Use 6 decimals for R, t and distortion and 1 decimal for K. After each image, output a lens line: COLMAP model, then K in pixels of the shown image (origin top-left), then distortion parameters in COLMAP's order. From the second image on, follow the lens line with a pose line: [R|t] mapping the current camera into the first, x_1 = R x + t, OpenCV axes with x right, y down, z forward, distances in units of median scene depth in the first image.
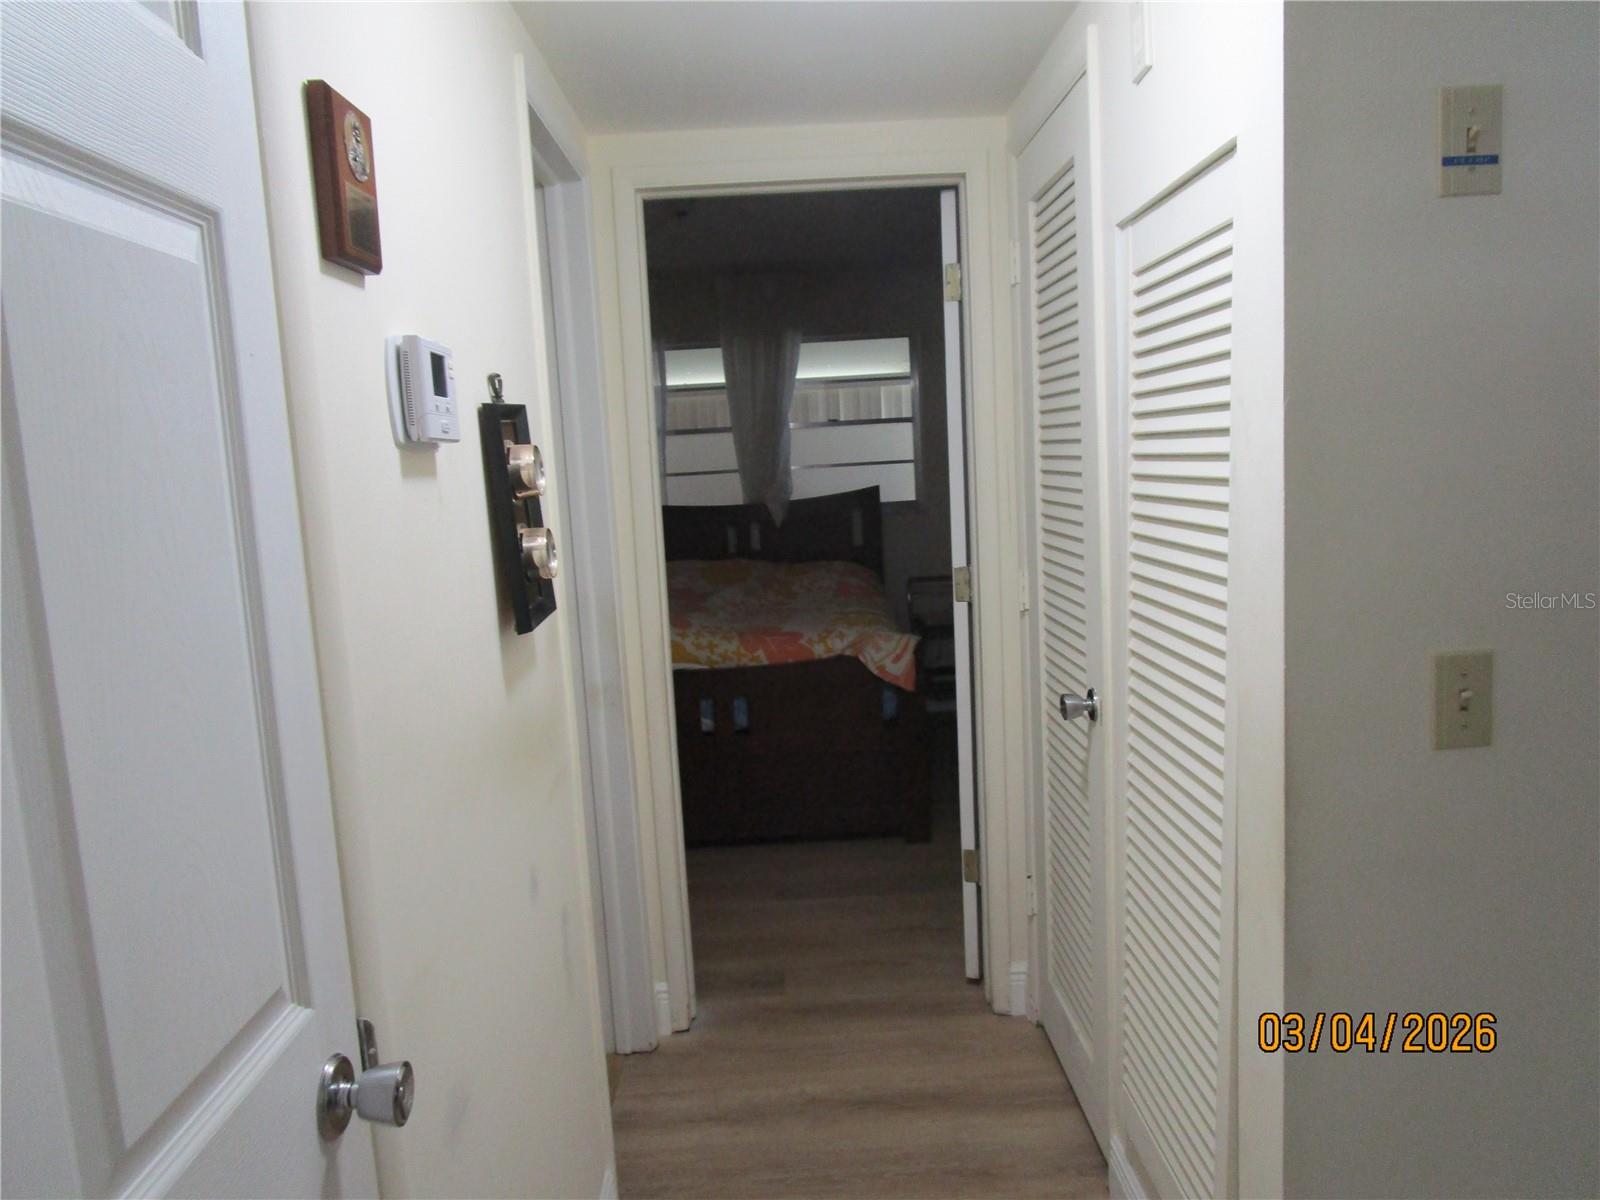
lens RADIAL K [[1141.1, 0, 800.6], [0, 1141.1, 602.4], [0, 0, 1]] dist [-0.024509, 0.011140]
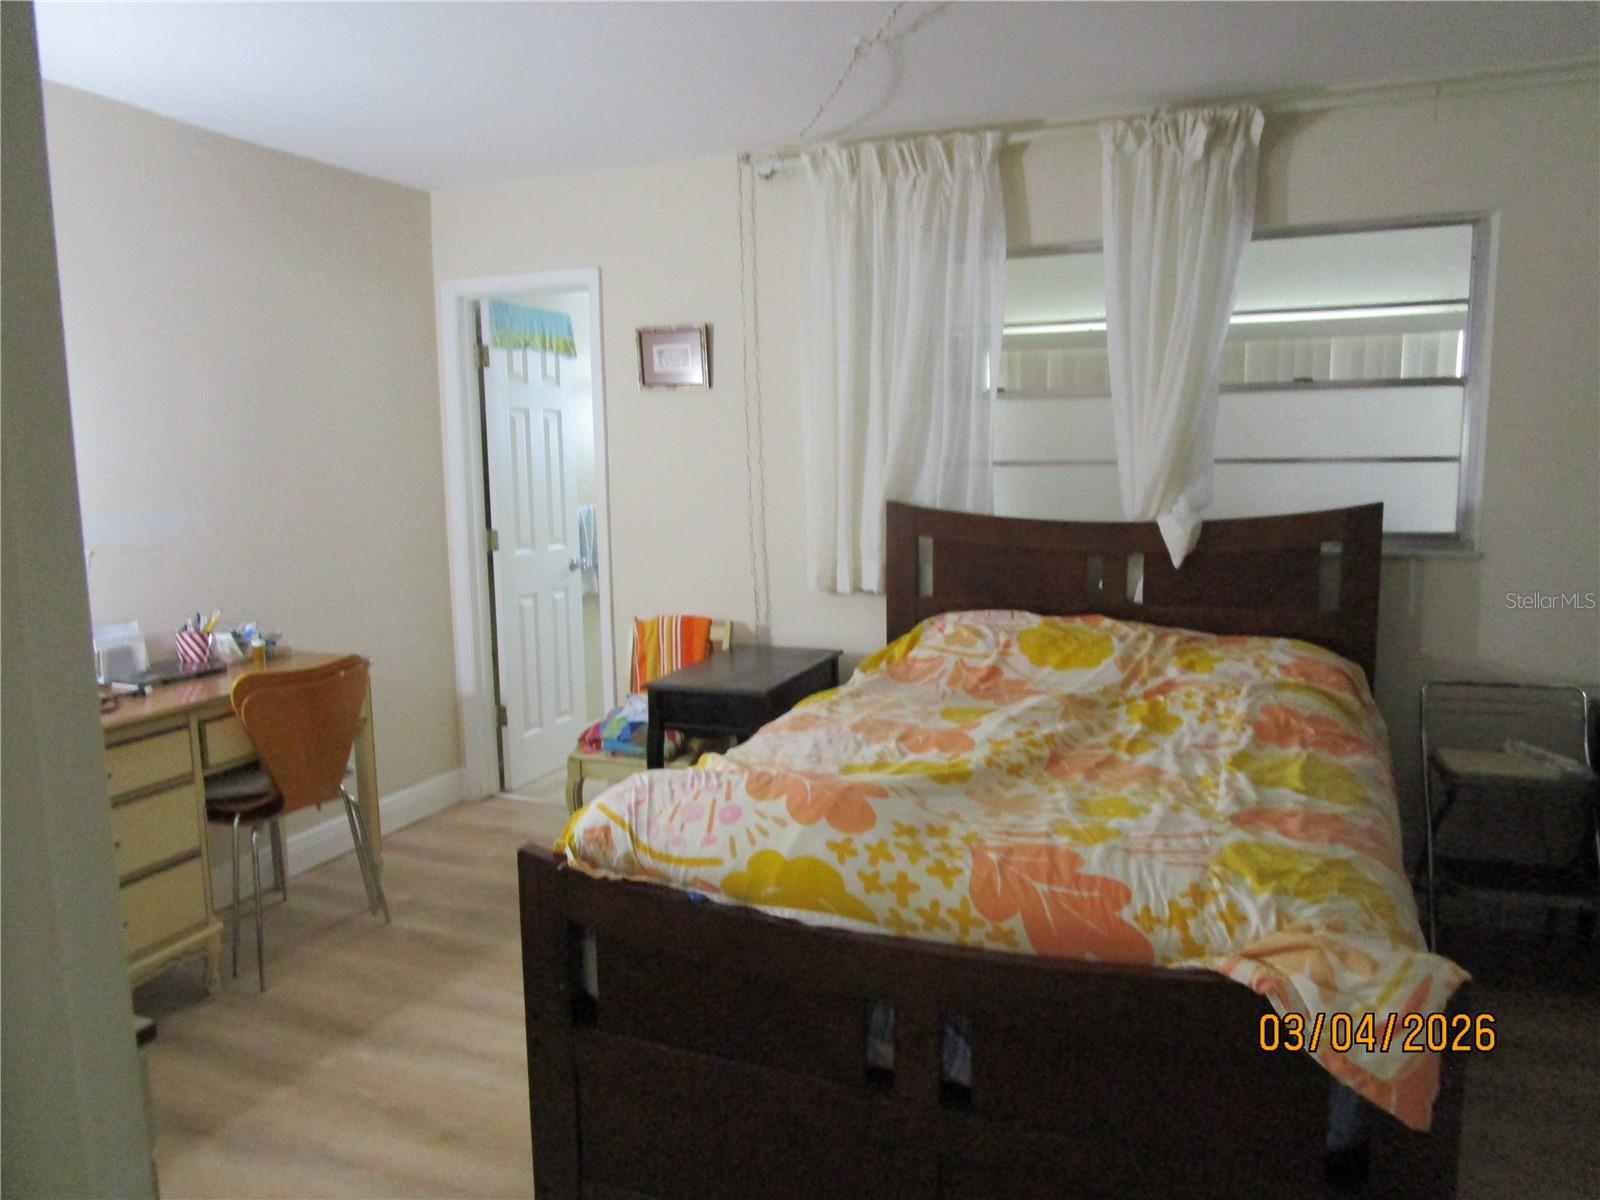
lens RADIAL K [[1141.1, 0, 807.3], [0, 1141.1, 590.6], [0, 0, 1]] dist [-0.024509, 0.011140]
pose [[0.918816, 0.082933, -0.385874, 0.031081], [-0.077469, 0.996552, 0.029719, -0.058155], [0.387008, 0.002587, 0.922073, 0.428483]]
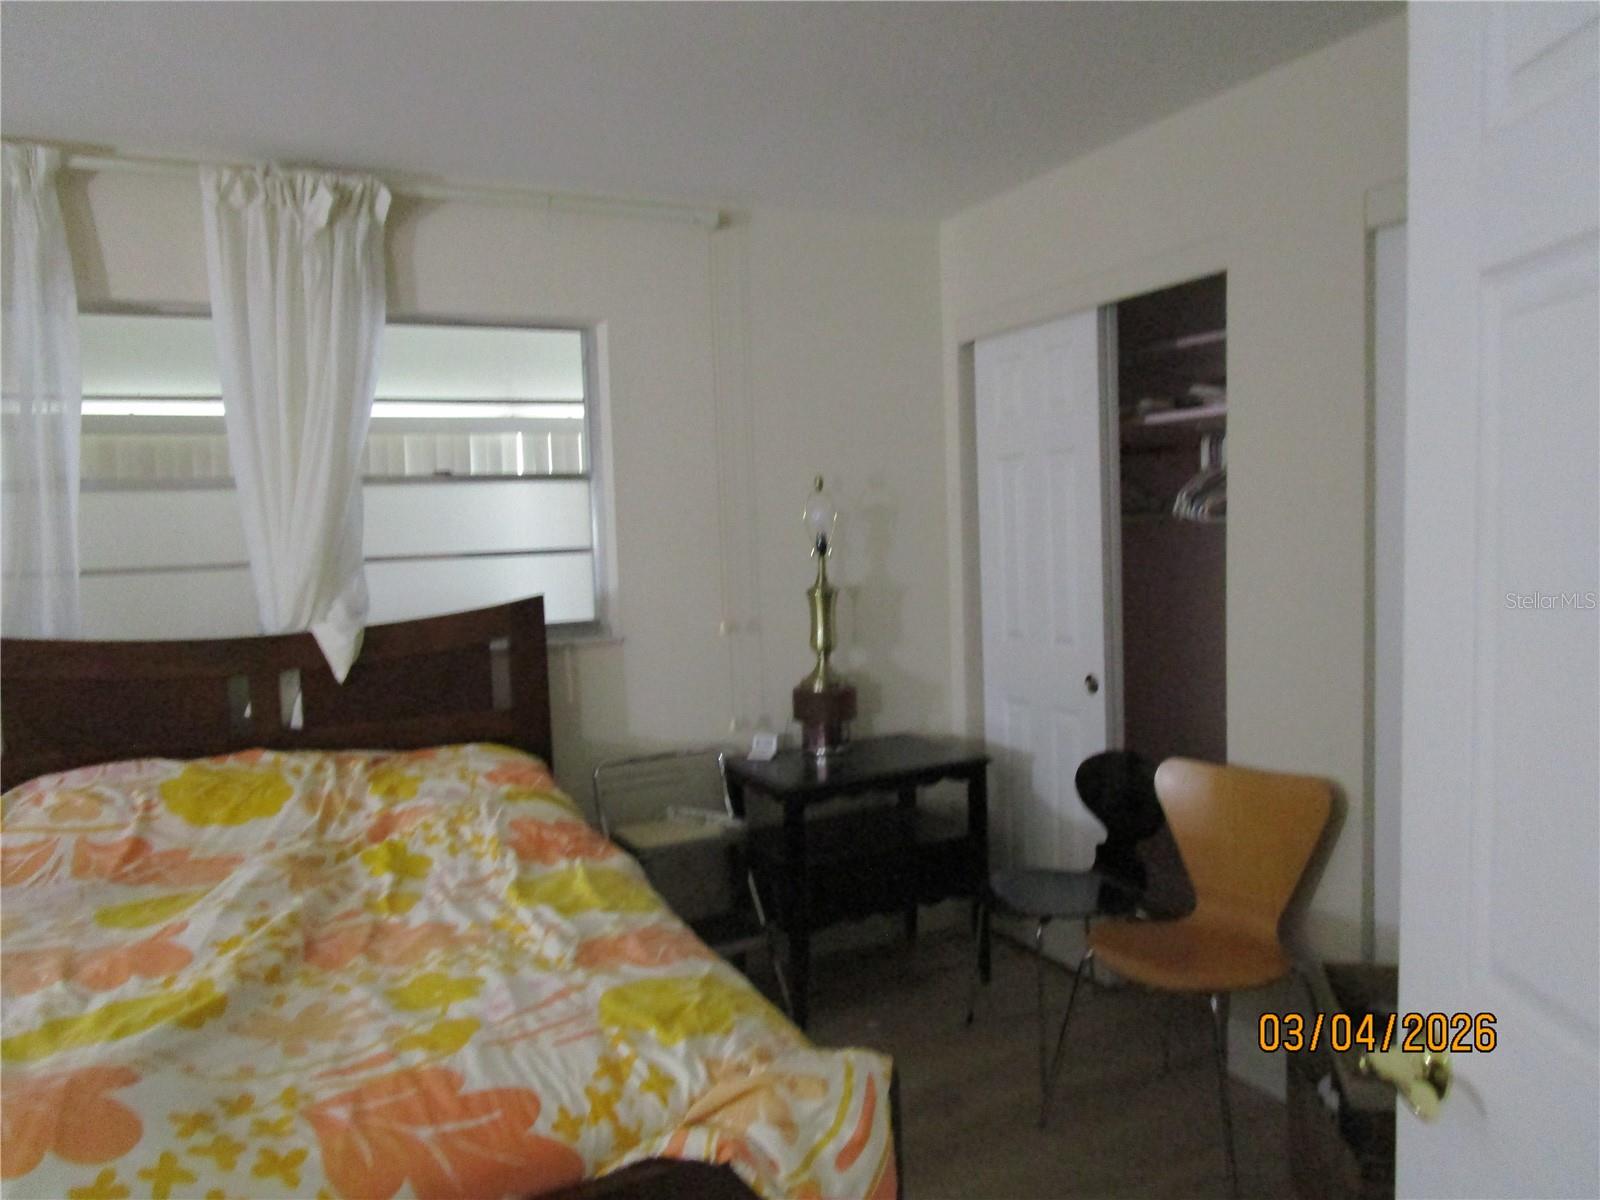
lens RADIAL K [[1141.1, 0, 789.5], [0, 1141.1, 595.0], [0, 0, 1]] dist [-0.024509, 0.011140]
pose [[0.913930, -0.008086, 0.405791, -0.043604], [0.040508, 0.996627, -0.071374, -0.061425], [-0.403845, 0.081668, 0.911175, 0.490618]]
